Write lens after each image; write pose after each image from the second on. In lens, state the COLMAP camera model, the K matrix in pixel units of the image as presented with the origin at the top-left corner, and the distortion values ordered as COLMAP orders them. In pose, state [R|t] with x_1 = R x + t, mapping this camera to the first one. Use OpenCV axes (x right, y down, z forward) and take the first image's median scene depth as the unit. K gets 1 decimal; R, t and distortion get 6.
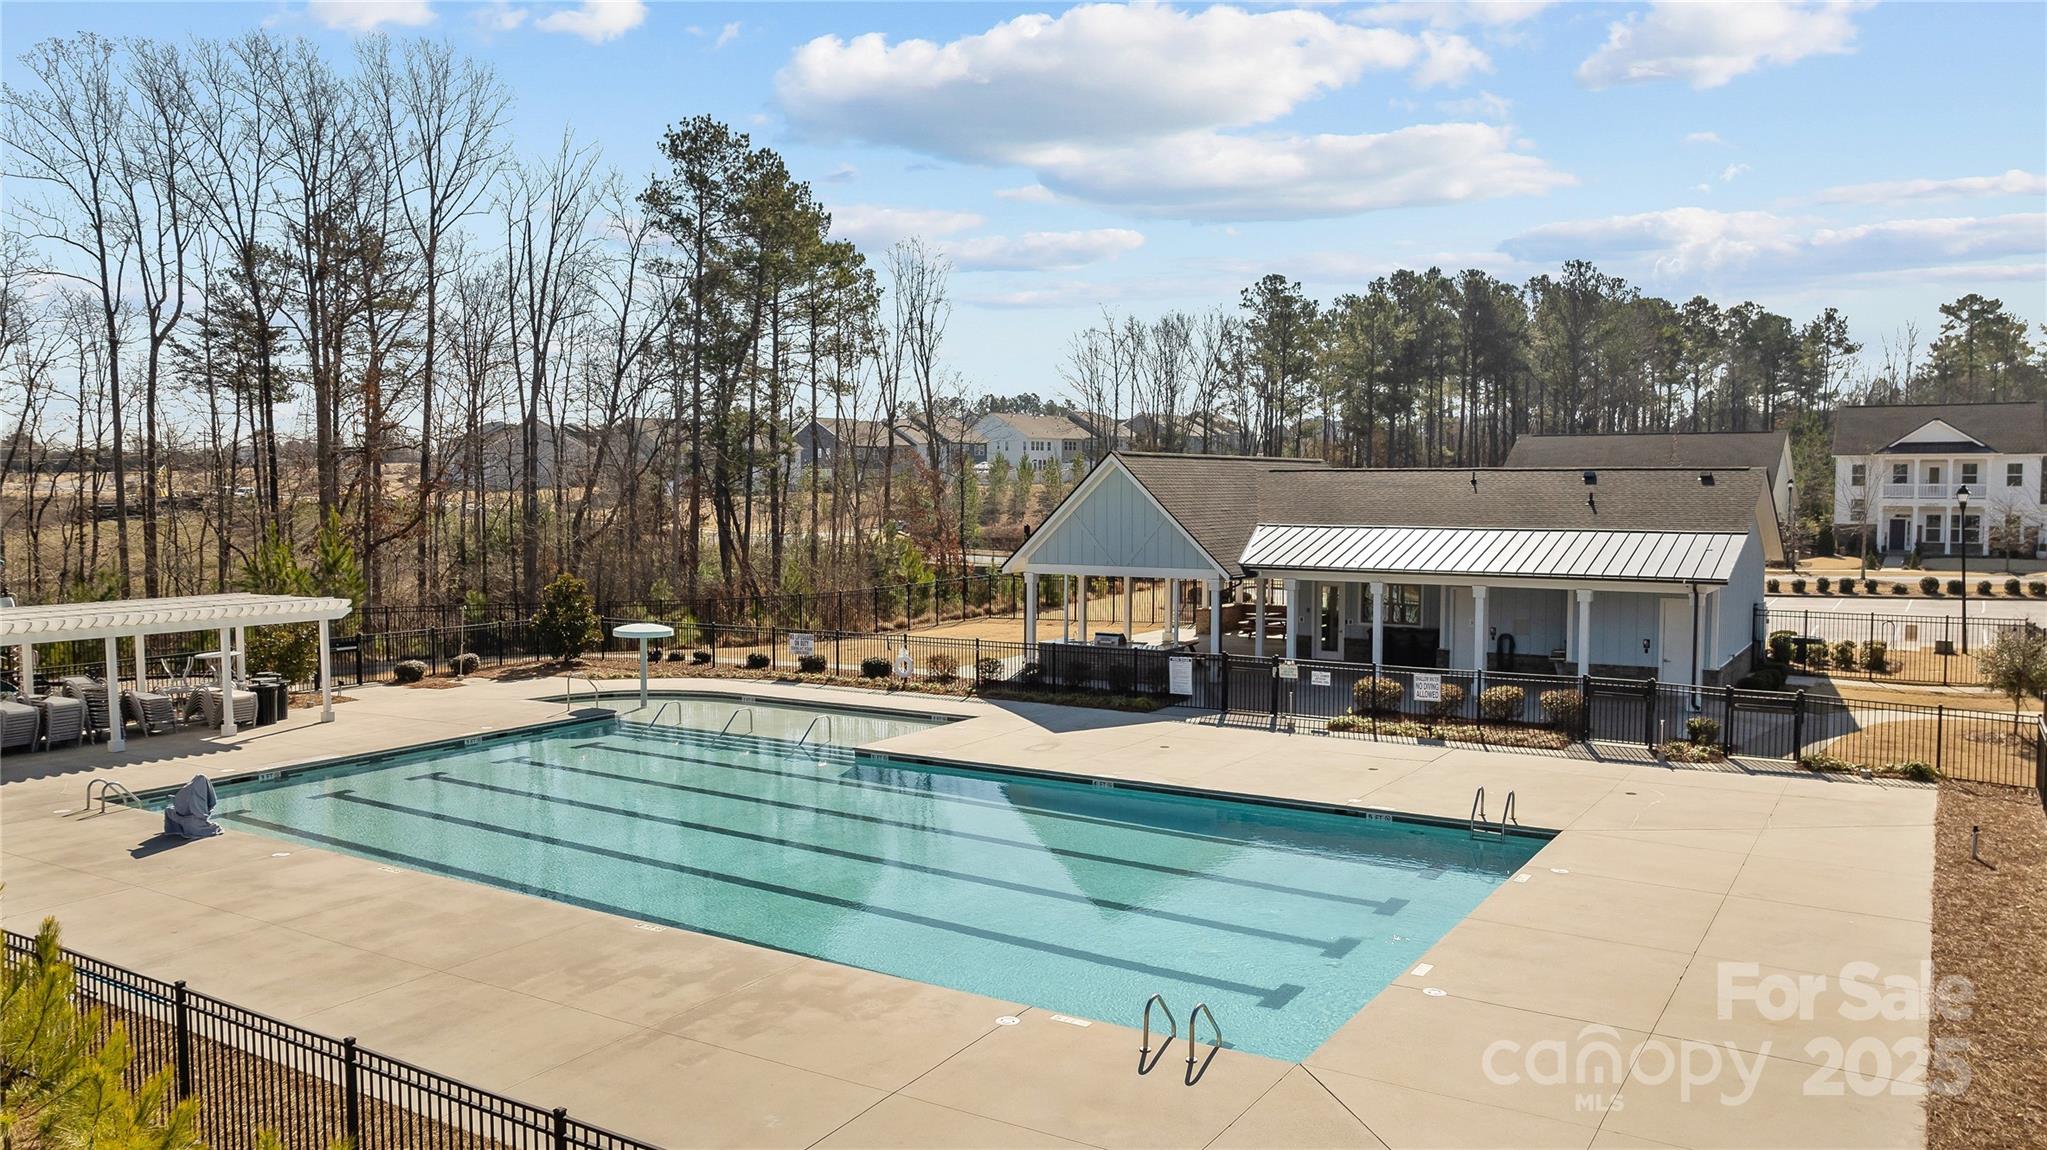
lens RADIAL K [[1482.0, 0, 1023.5], [0, 1482.0, 575.0], [0, 0, 1]] dist [-0.003346, 0.004518]
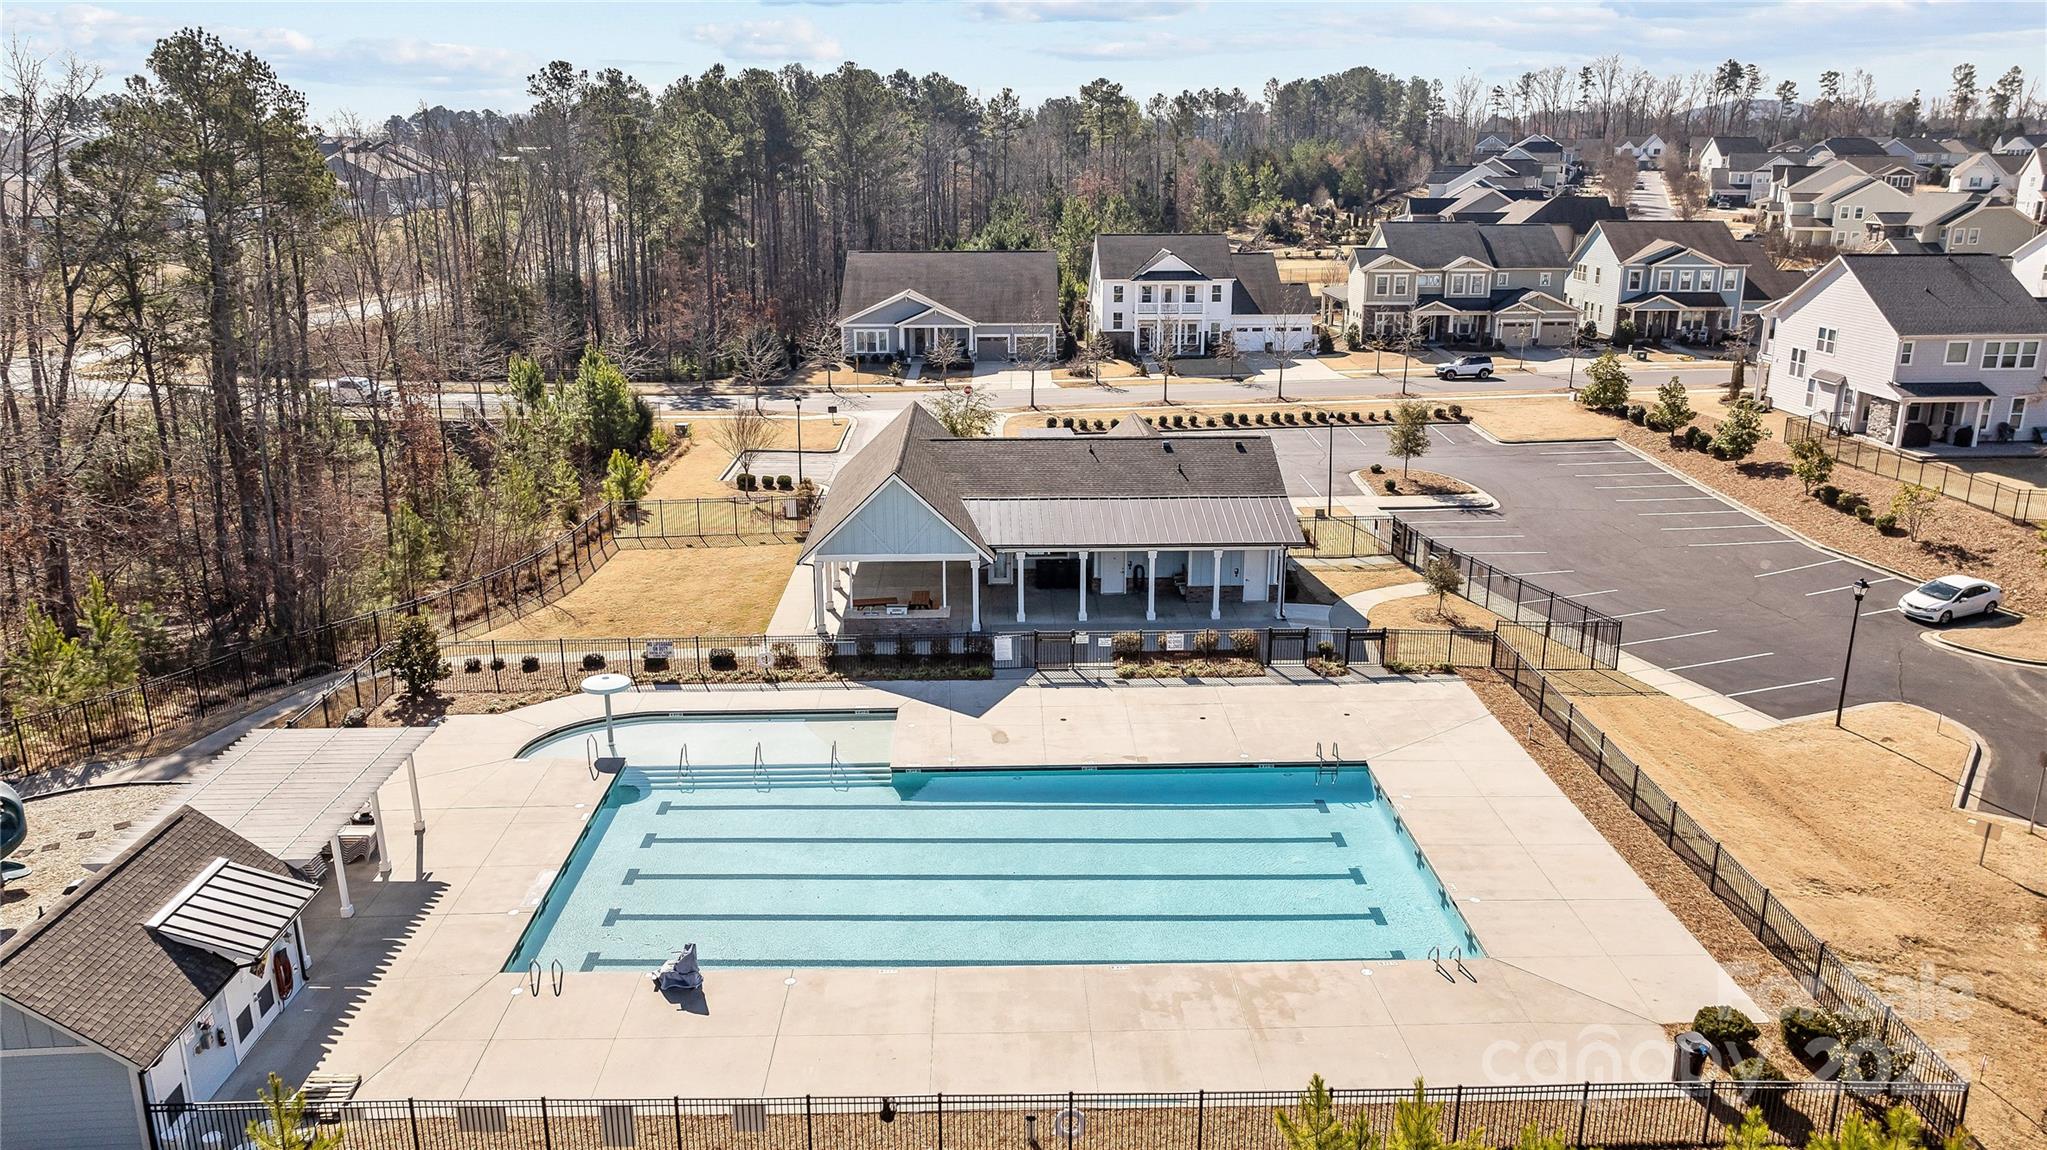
lens RADIAL K [[1482.0, 0, 1023.5], [0, 1482.0, 575.0], [0, 0, 1]] dist [-0.003346, 0.004518]
pose [[0.832349, -0.152774, 0.532780, -0.585314], [0.035628, 0.974021, 0.223639, -0.298622], [-0.553105, -0.167164, 0.816168, -0.148715]]
